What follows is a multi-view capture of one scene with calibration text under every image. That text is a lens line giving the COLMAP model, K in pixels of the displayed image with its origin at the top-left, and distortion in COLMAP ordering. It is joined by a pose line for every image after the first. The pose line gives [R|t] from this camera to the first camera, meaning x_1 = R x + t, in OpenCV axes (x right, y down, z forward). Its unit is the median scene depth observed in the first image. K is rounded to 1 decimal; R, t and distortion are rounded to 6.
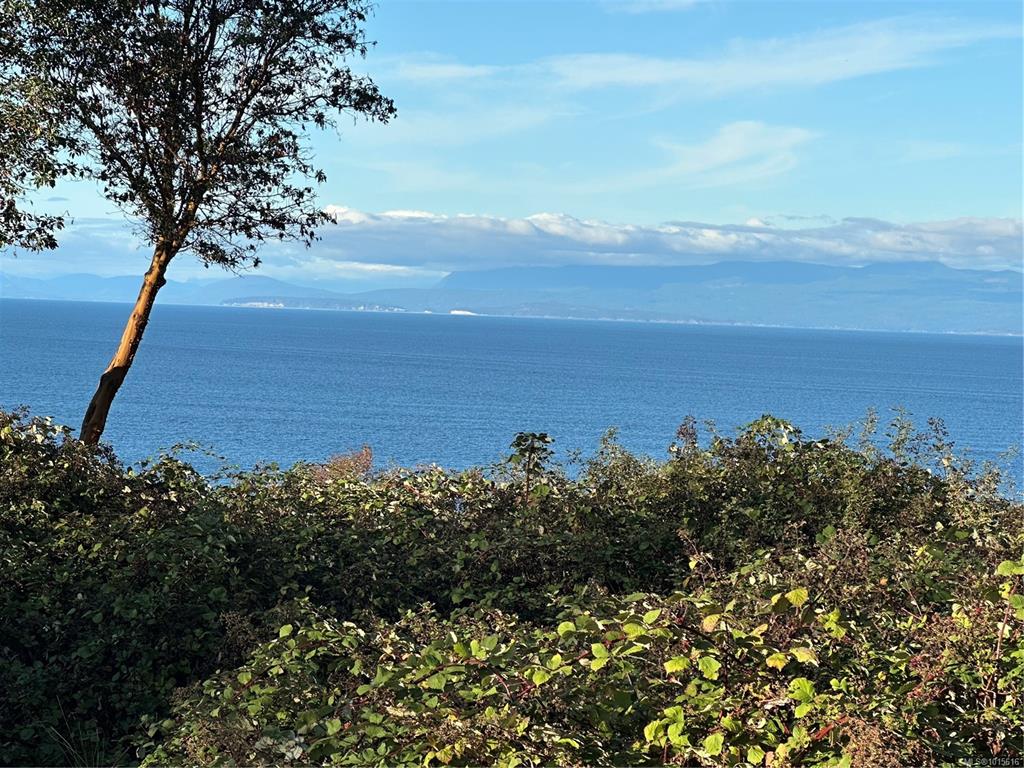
lens RADIAL K [[2799.0, 0, 513.3], [0, 2799.0, 384.8], [0, 0, 1]] dist [-0.005358, 0.000000]
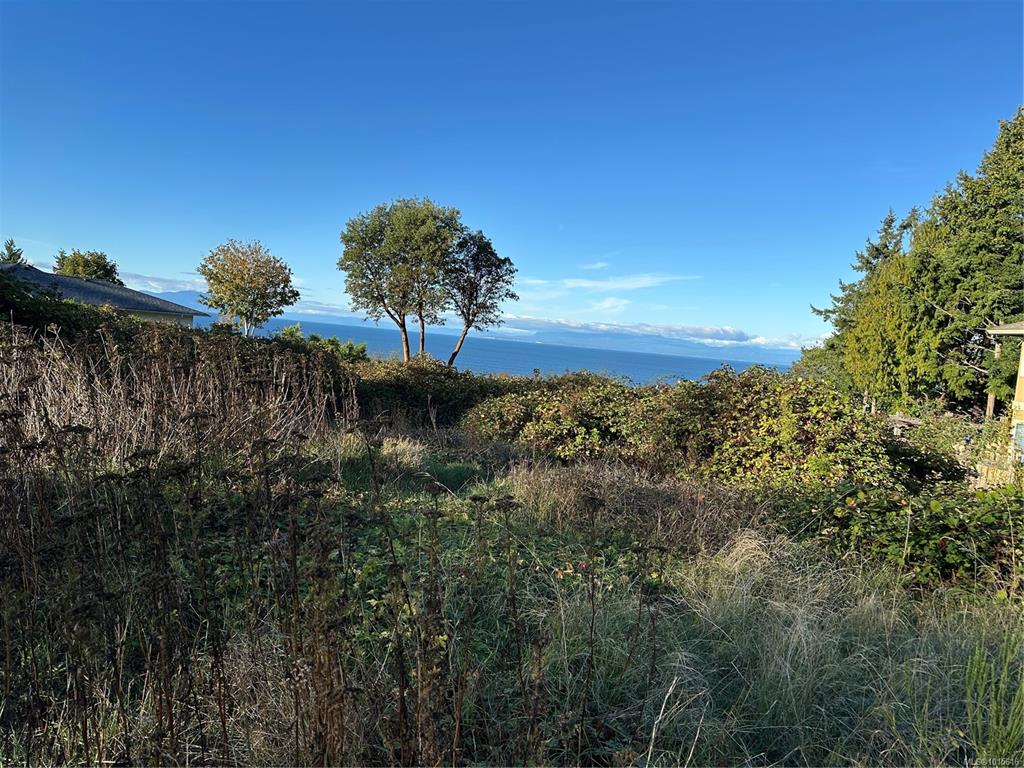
lens RADIAL K [[710.7, 0, 507.5], [0, 710.7, 382.0], [0, 0, 1]] dist [-0.003339, -0.008483]
pose [[0.996538, 0.057273, -0.060257, 0.016567], [-0.055351, 0.997919, 0.033087, 0.000590], [0.062027, -0.029637, 0.997634, -0.164542]]
